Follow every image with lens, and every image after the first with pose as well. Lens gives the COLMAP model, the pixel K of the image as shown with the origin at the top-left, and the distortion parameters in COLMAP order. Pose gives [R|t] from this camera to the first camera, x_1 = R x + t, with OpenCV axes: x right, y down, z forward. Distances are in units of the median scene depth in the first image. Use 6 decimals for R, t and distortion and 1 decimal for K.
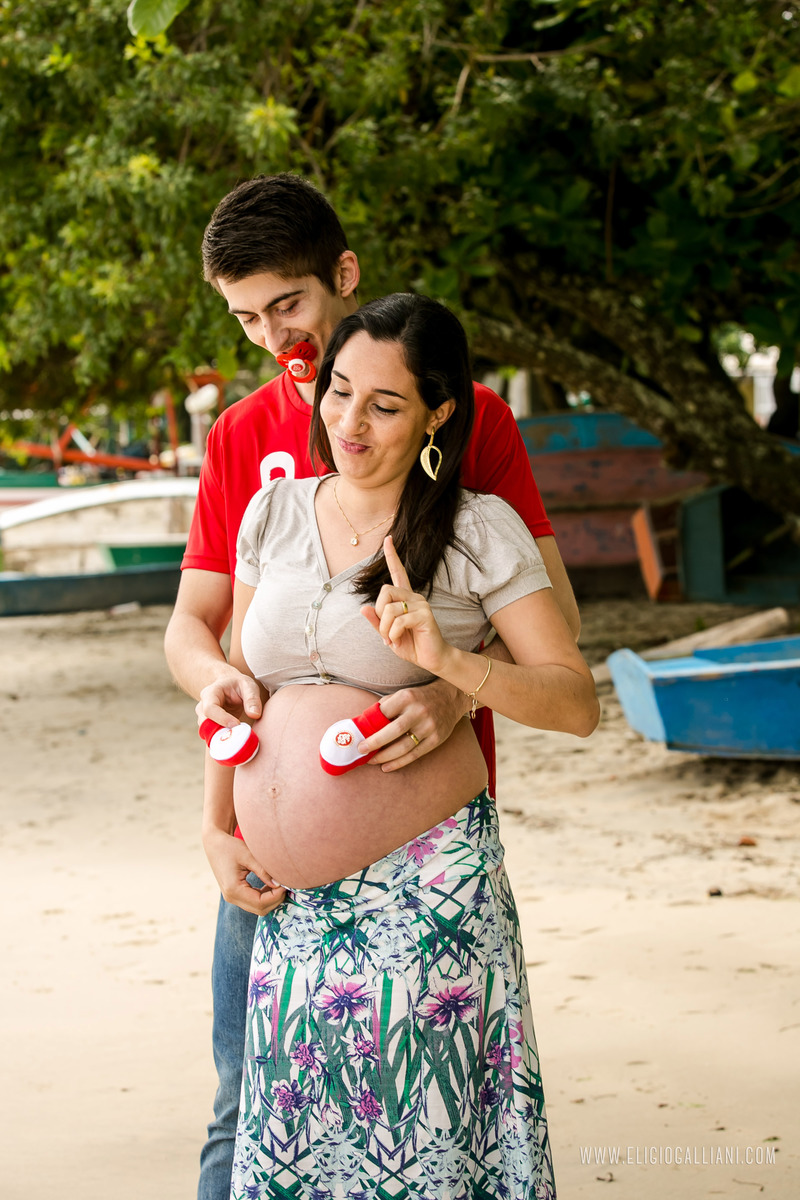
lens RADIAL K [[2541.7, 0, 400.1], [0, 2541.7, 592.2], [0, 0, 1]] dist [0.044380, 0.000000]
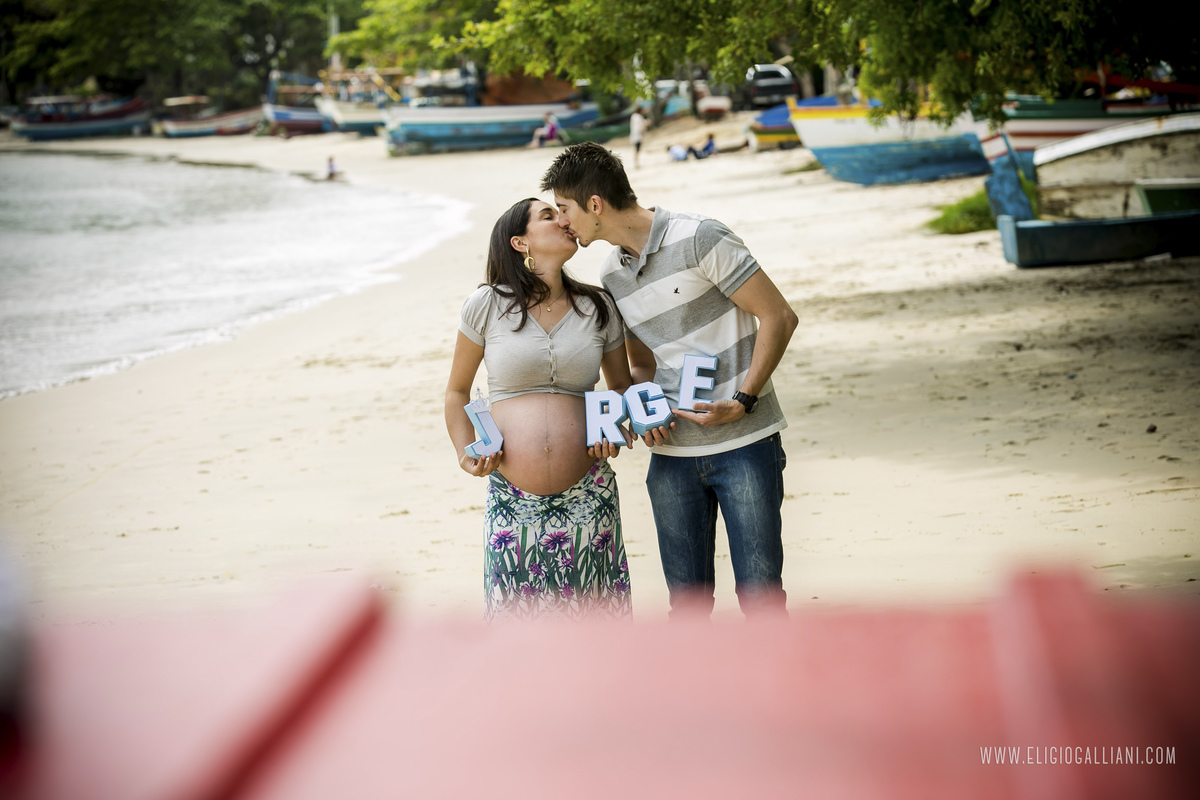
lens RADIAL K [[4110.7, 0, 599.7], [0, 4110.7, 402.9], [0, 0, 1]] dist [-0.423396, 0.000000]
pose [[0.961343, 0.007587, -0.275249, 0.166653], [0.005505, 0.998891, 0.046758, -0.018373], [0.275298, -0.046465, 0.960235, -0.767693]]
